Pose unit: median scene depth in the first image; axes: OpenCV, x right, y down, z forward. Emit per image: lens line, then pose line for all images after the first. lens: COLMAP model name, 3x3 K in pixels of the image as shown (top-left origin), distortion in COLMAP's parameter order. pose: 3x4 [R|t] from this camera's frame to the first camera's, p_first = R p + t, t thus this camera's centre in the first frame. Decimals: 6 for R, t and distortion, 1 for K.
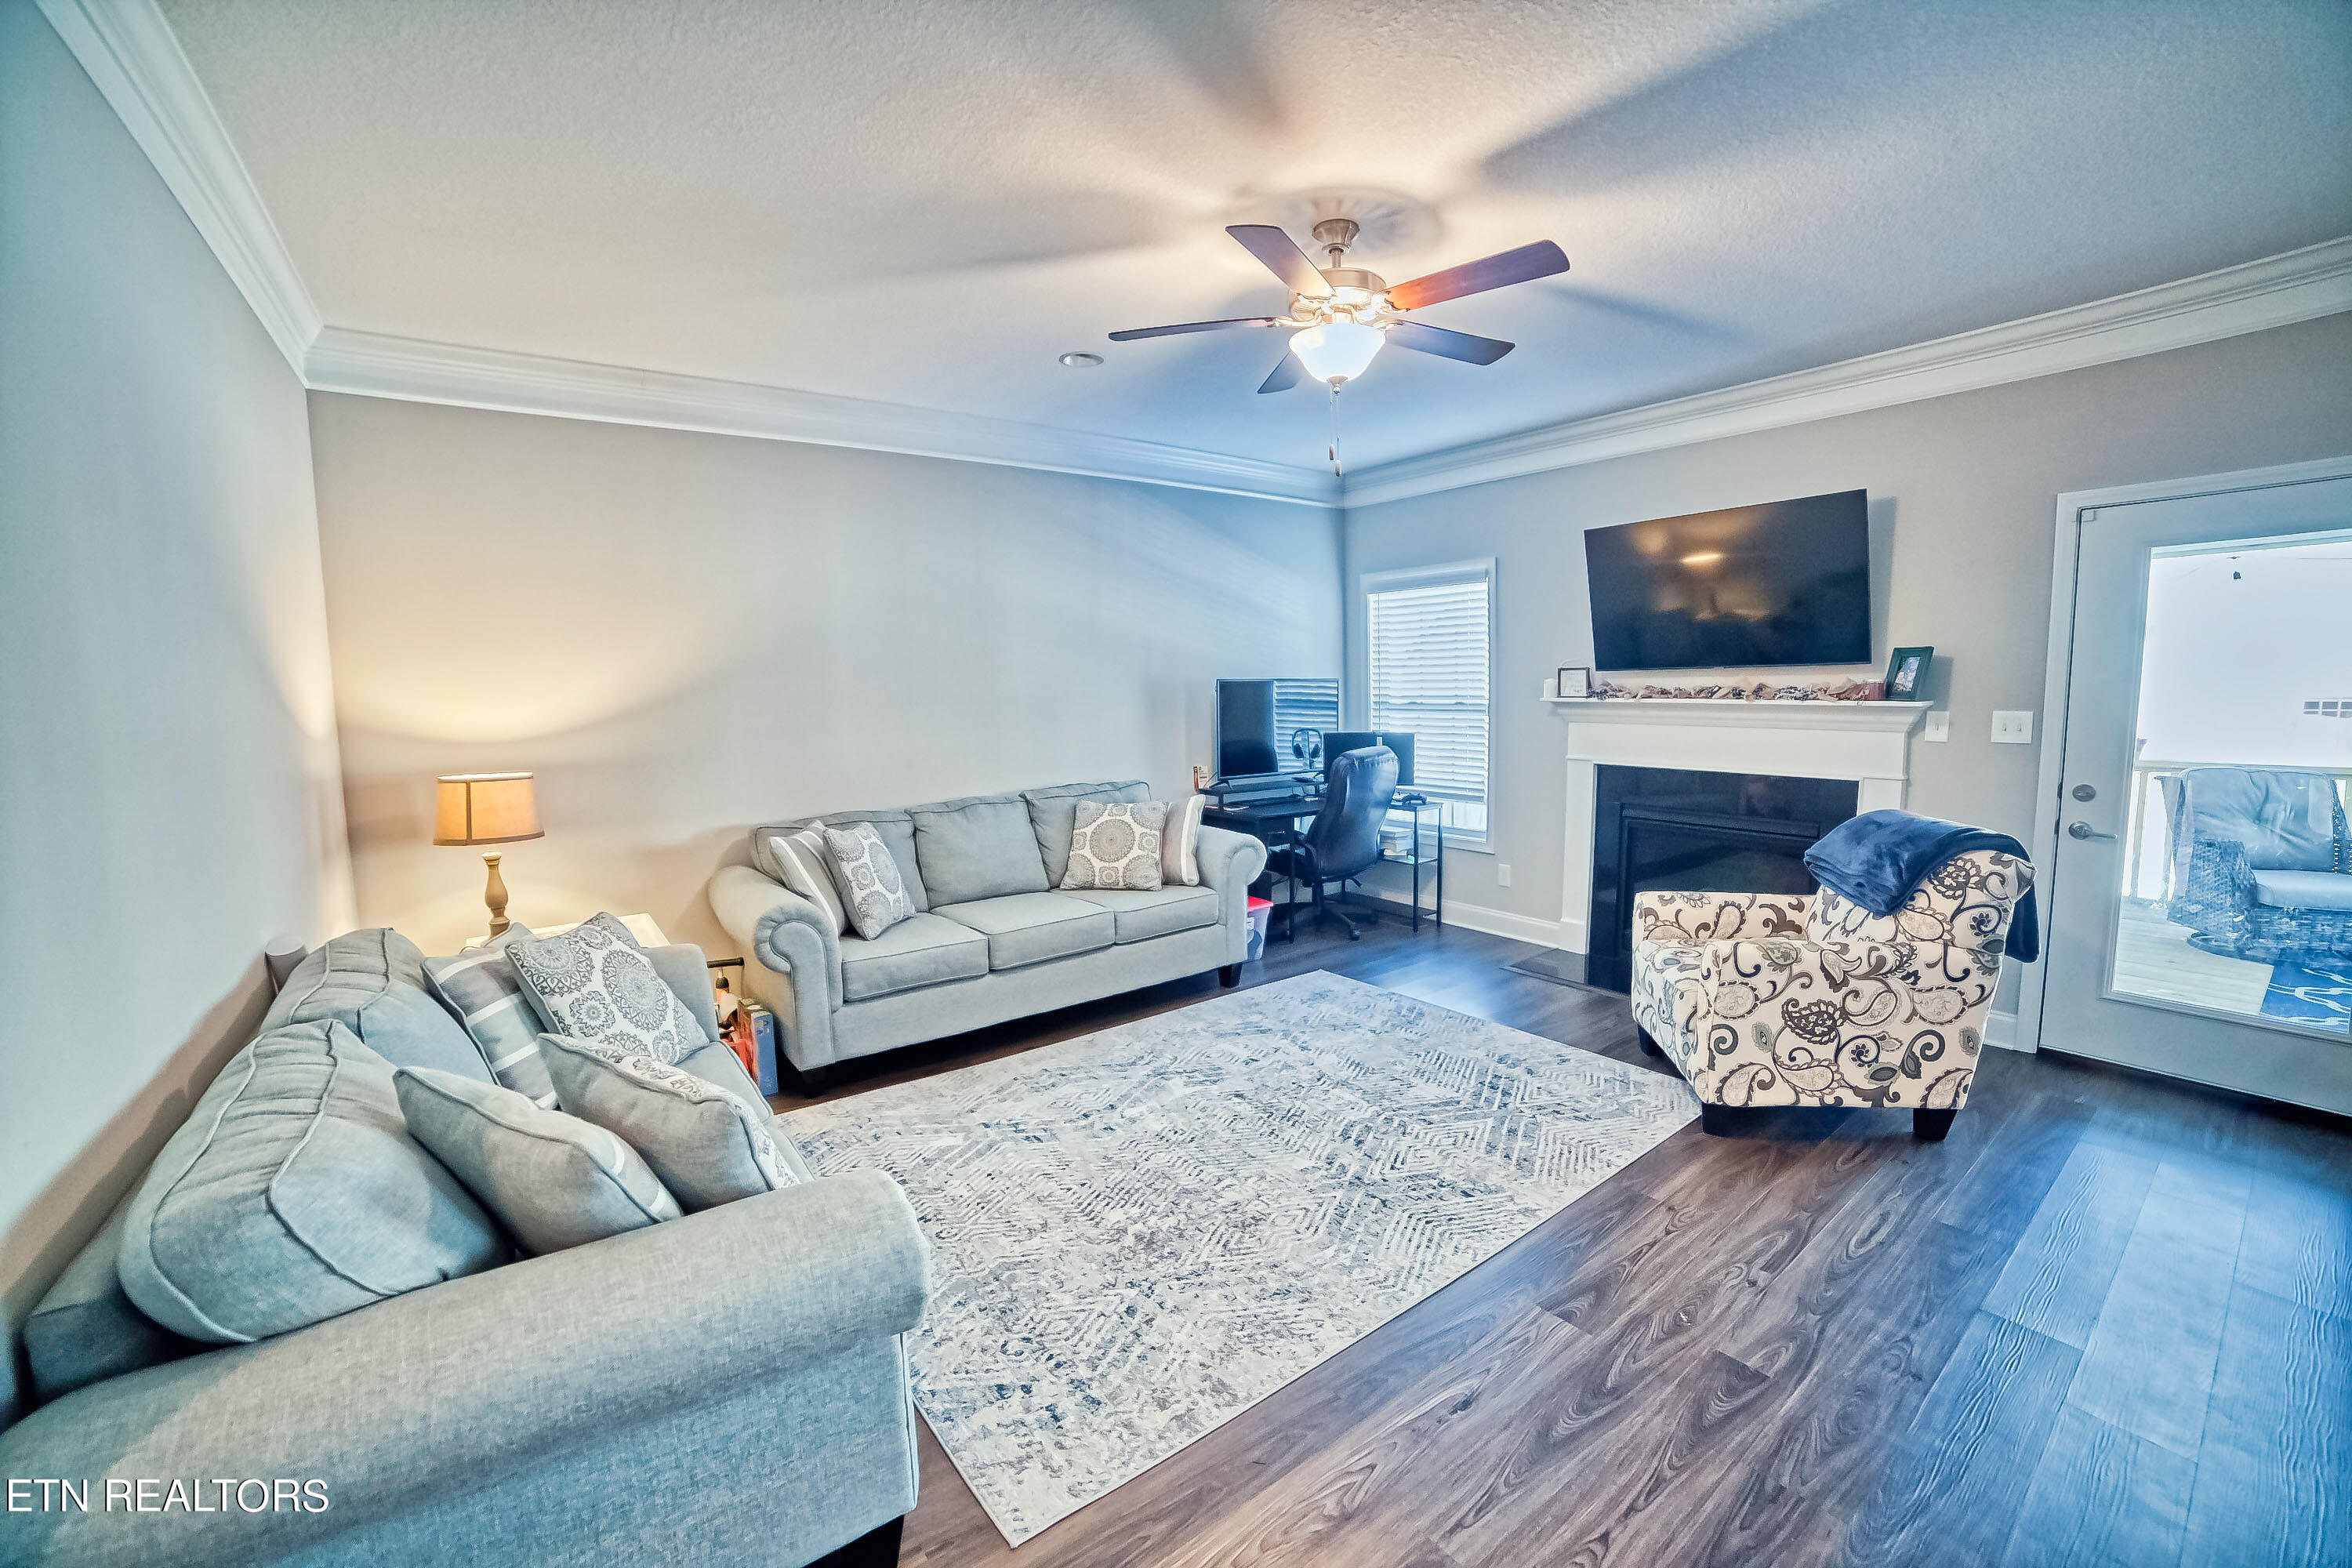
lens RADIAL K [[947.4, 0, 1184.7], [0, 947.4, 783.4], [0, 0, 1]] dist [-0.066205, 0.008063]
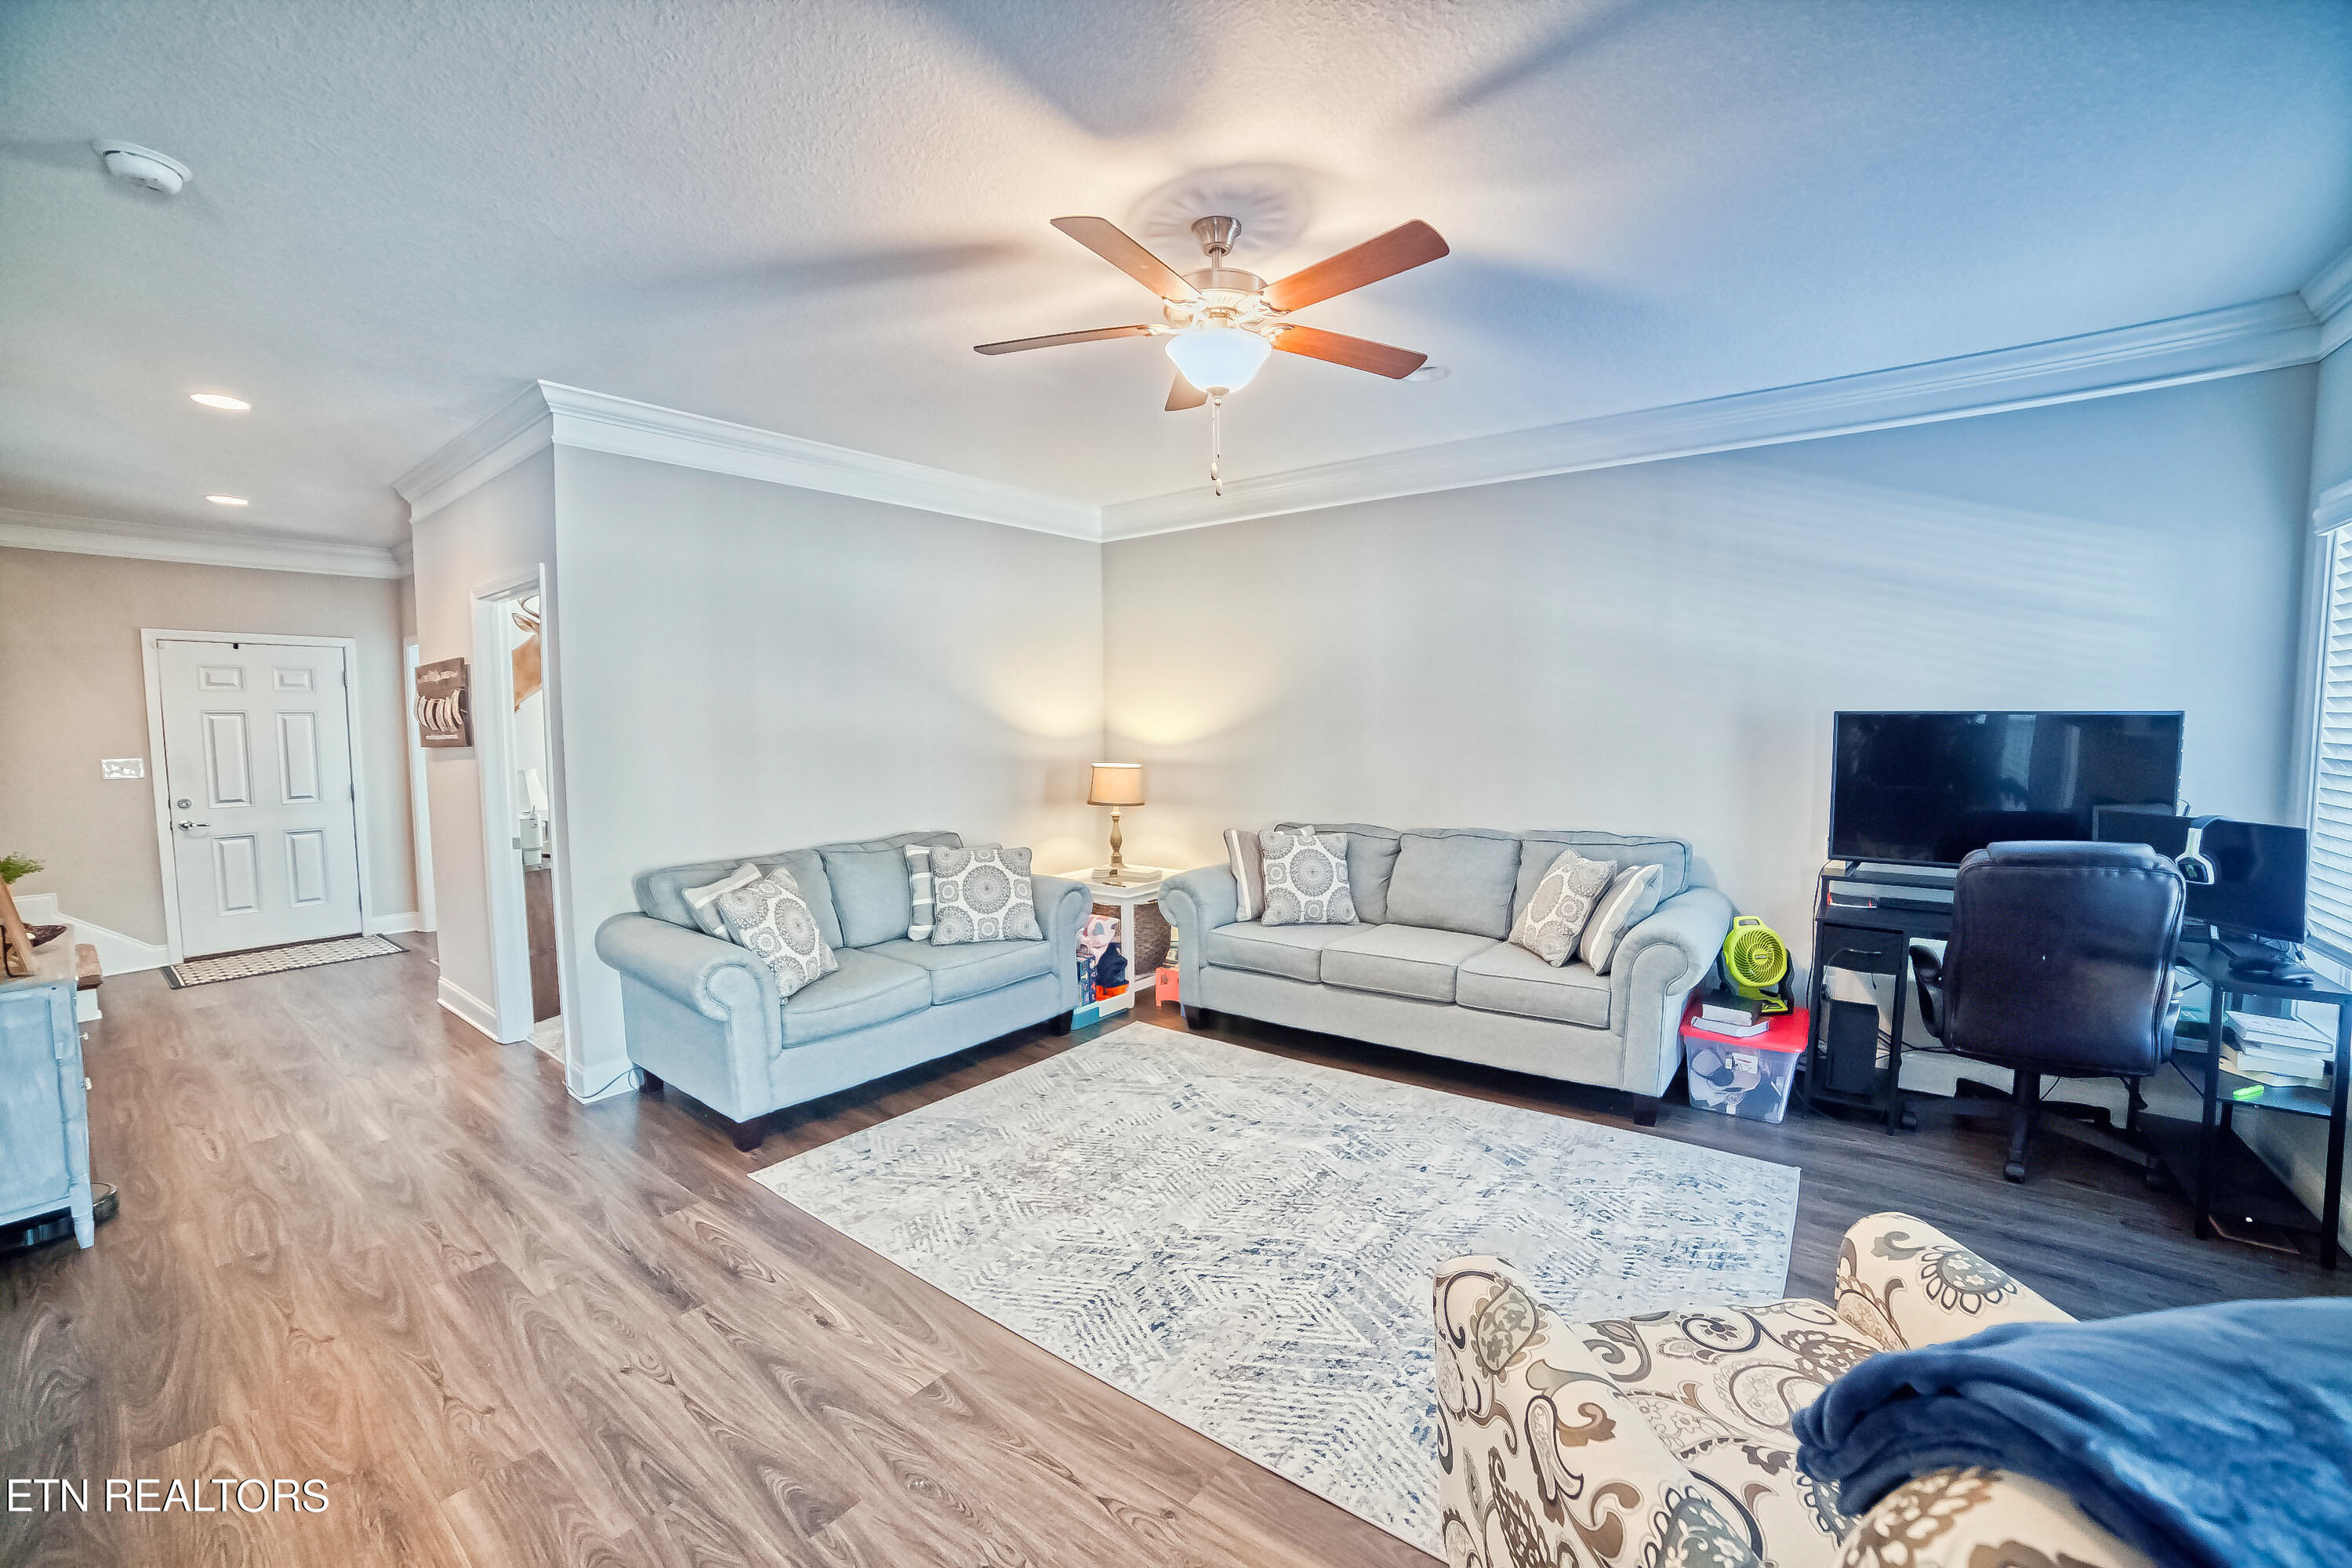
lens RADIAL K [[947.4, 0, 1167.0], [0, 947.4, 788.7], [0, 0, 1]] dist [-0.066205, 0.008063]
pose [[0.251016, 0.084567, -0.964282, 0.928329], [-0.084786, 0.994269, 0.065126, -0.089847], [0.964263, 0.065410, 0.256748, 0.650238]]
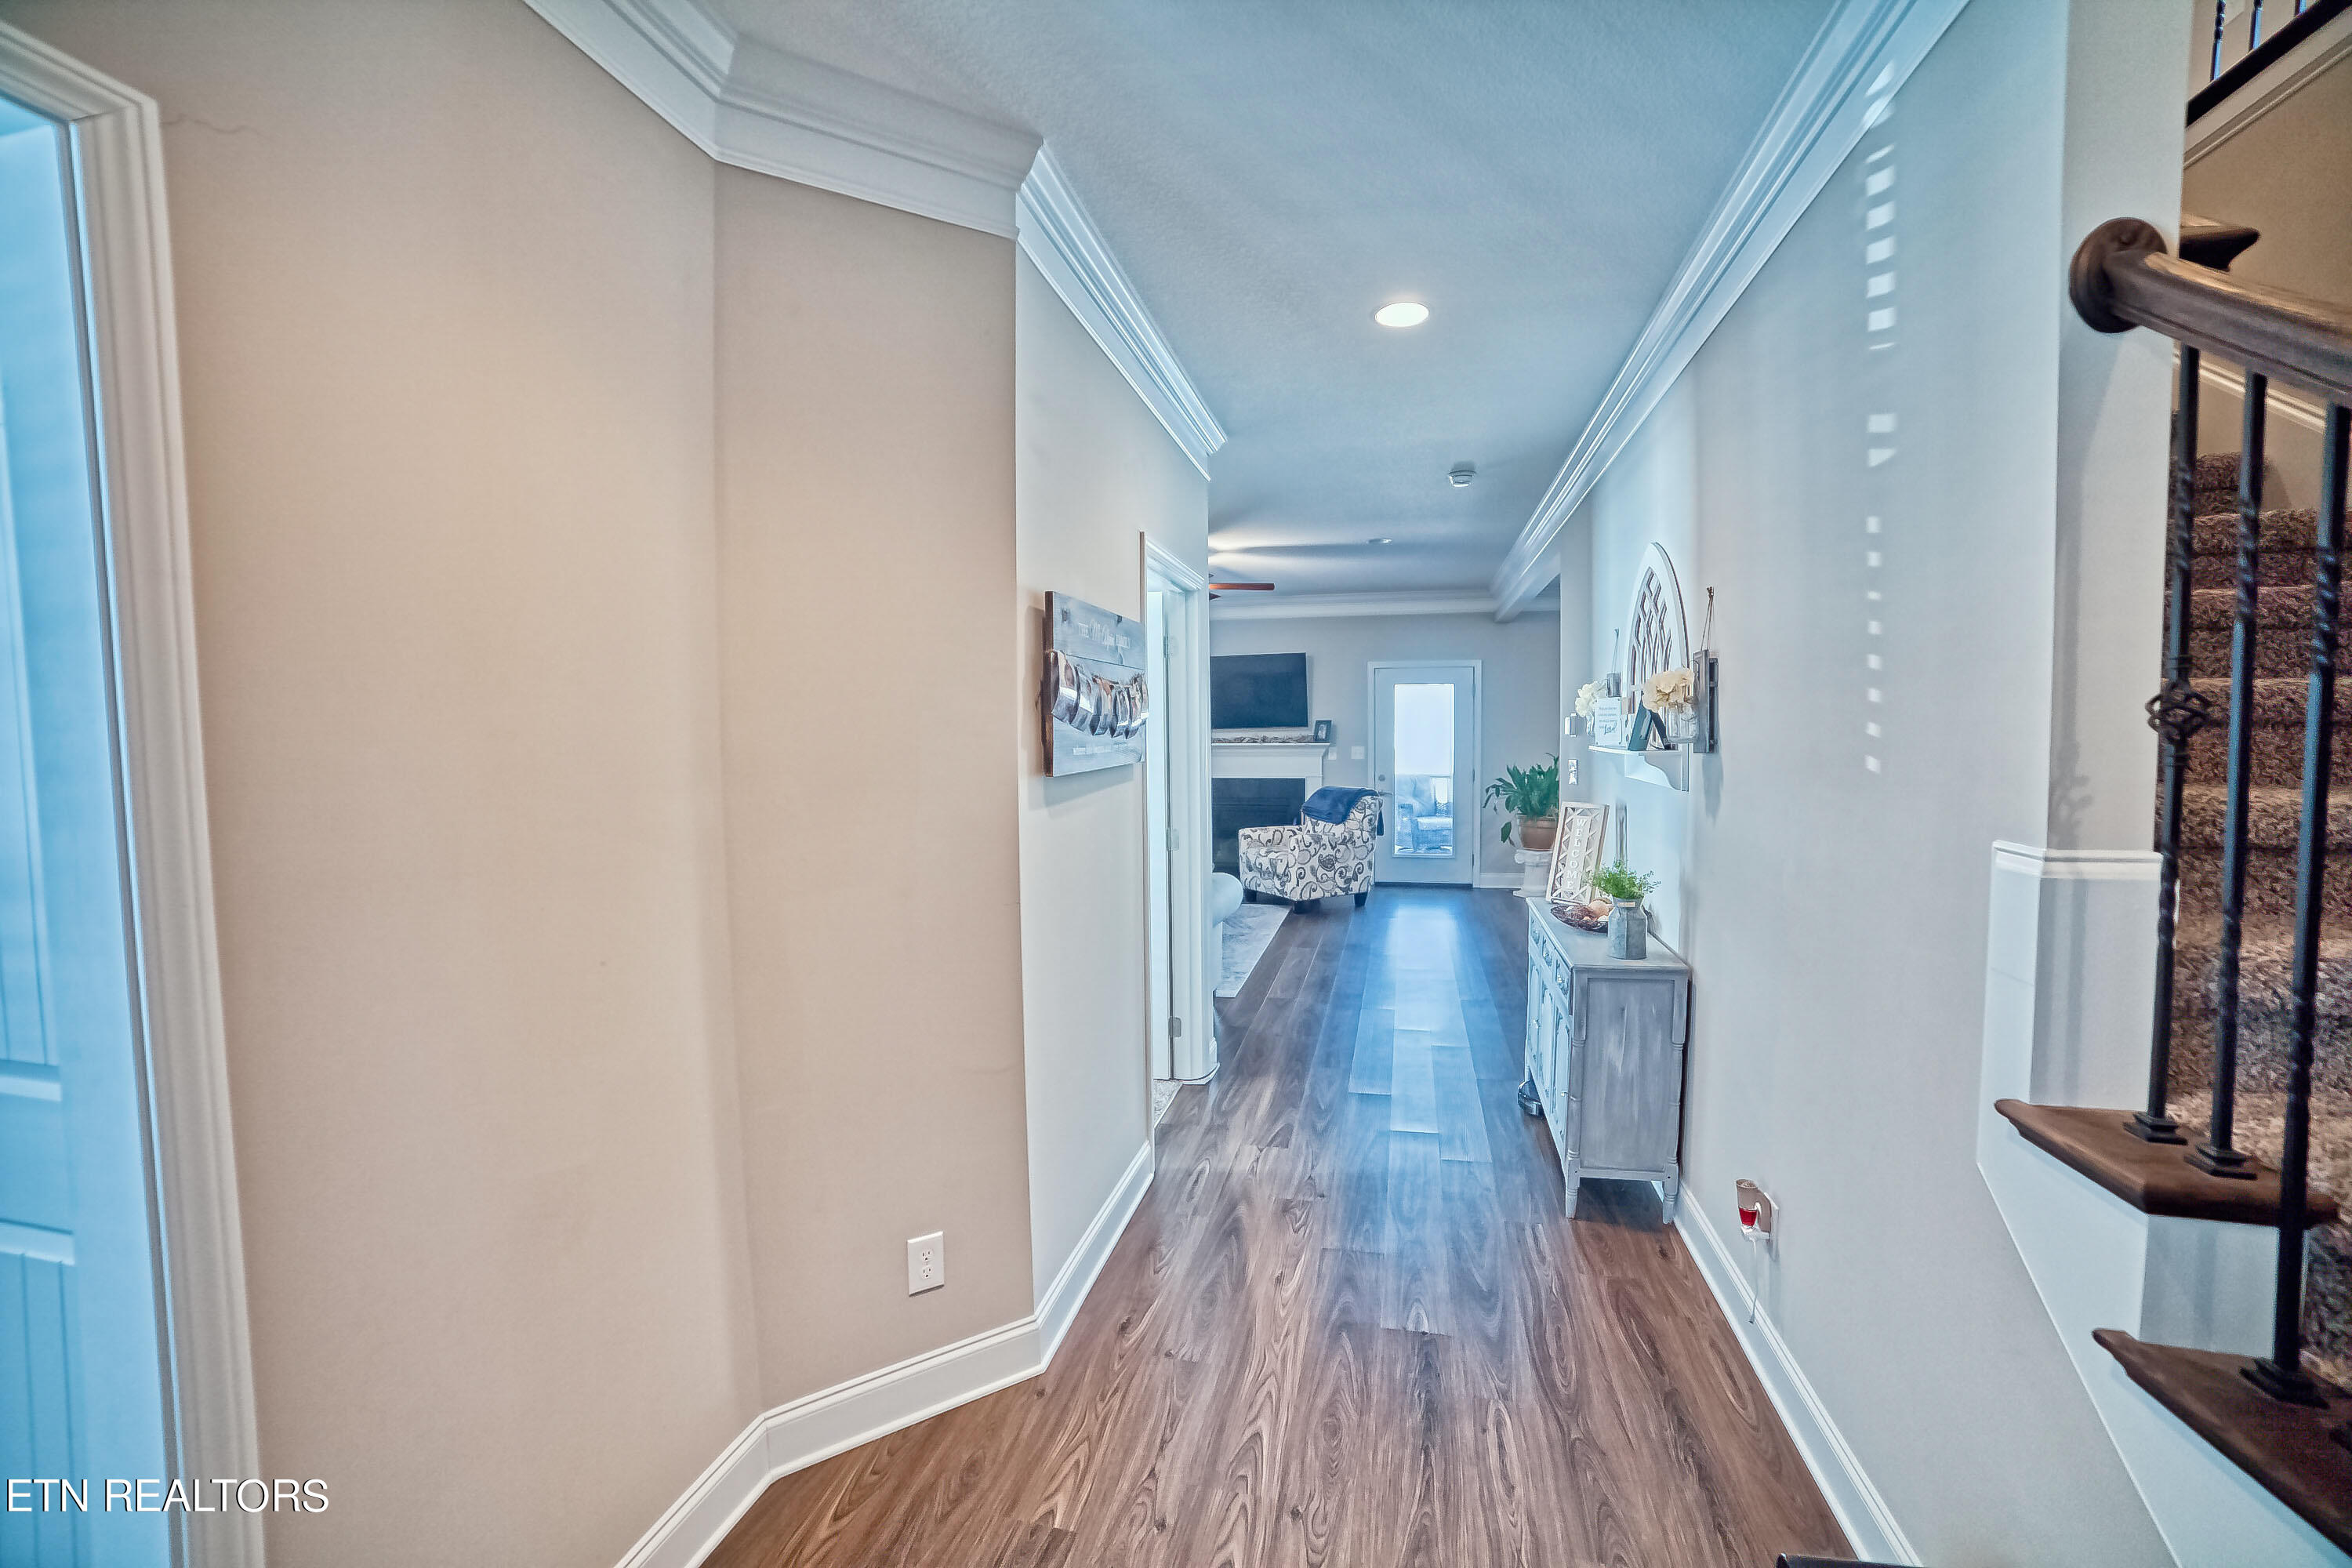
lens RADIAL K [[947.4, 0, 1191.0], [0, 947.4, 784.8], [0, 0, 1]] dist [-0.066205, 0.008063]
pose [[0.765429, -0.027950, 0.642913, -1.248356], [0.062342, 0.997578, -0.030853, 0.086594], [-0.640494, 0.063696, 0.765317, -0.780308]]
